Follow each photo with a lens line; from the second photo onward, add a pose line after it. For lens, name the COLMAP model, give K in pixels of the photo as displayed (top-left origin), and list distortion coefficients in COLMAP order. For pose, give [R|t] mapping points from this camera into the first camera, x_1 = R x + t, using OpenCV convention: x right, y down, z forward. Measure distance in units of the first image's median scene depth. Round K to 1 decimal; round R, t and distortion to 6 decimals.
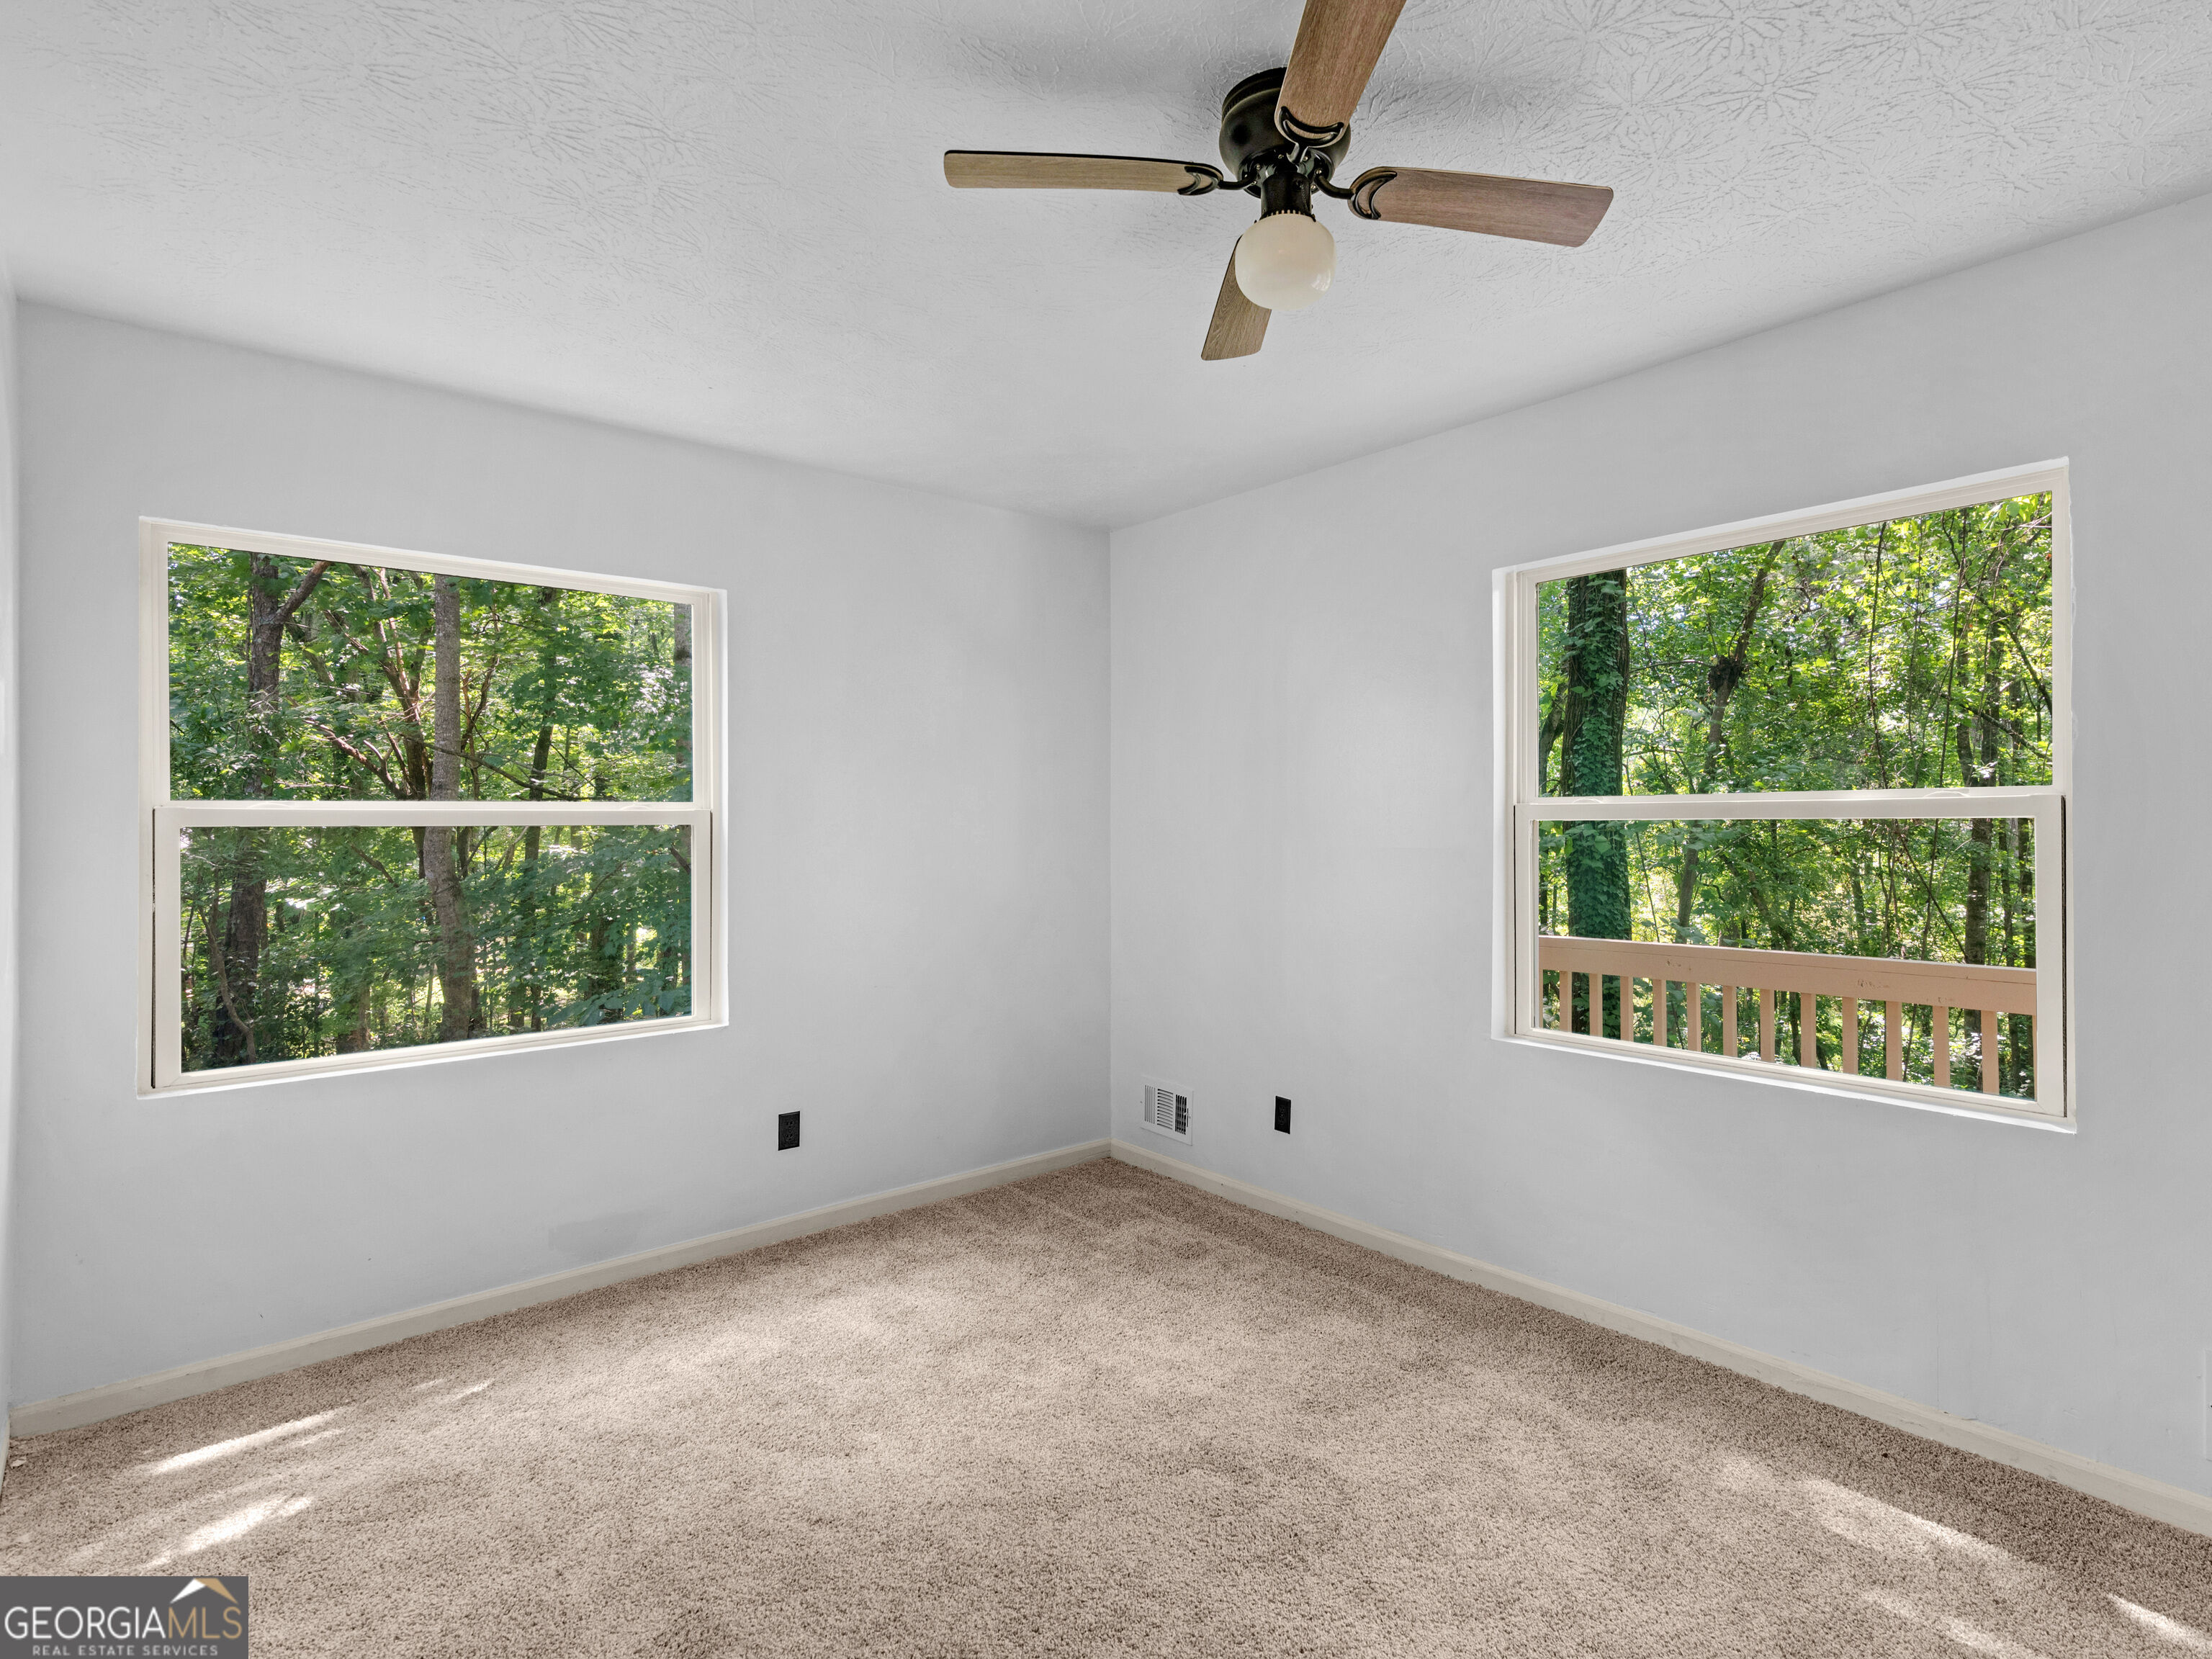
lens RADIAL K [[1127.8, 0, 1104.0], [0, 1127.8, 832.9], [0, 0, 1]] dist [0.014175, -0.002695]
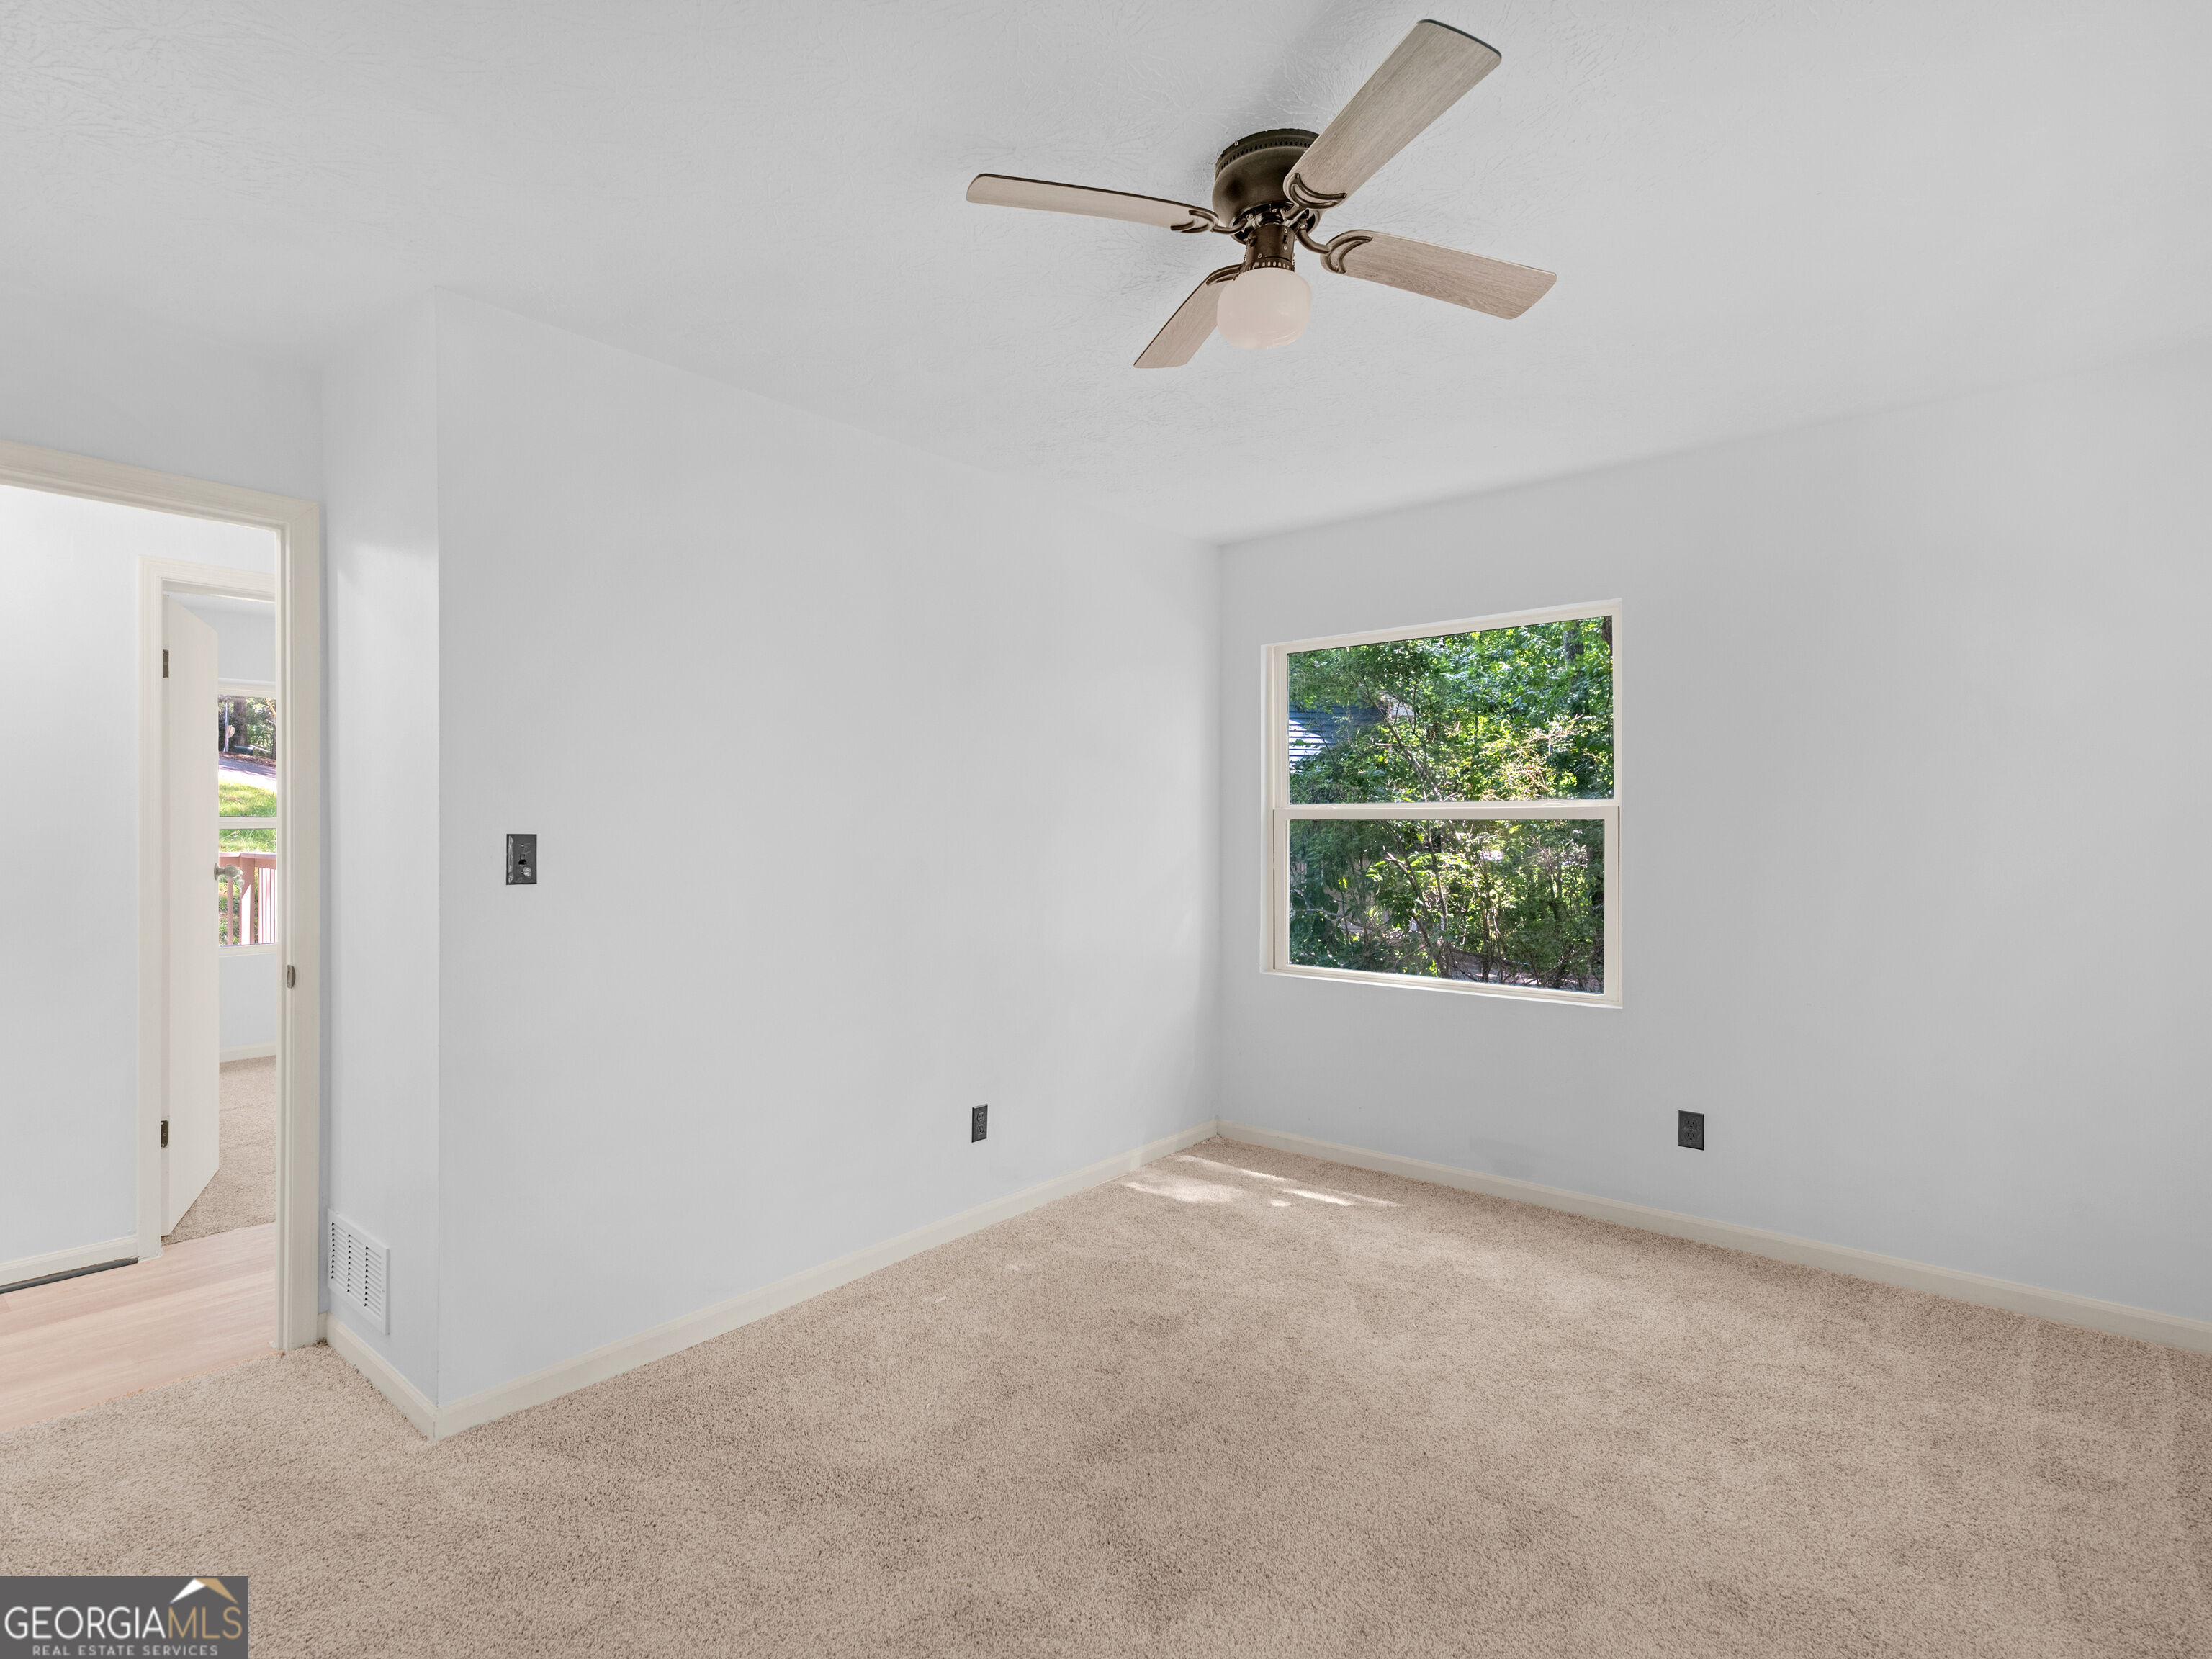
lens RADIAL K [[1127.8, 0, 1105.6], [0, 1127.8, 820.2], [0, 0, 1]] dist [0.014175, -0.002695]
pose [[0.166347, 0.003356, -0.986062, 0.720205], [-0.006988, 0.999973, 0.002225, -0.005927], [0.986042, 0.006520, 0.166366, 0.388905]]
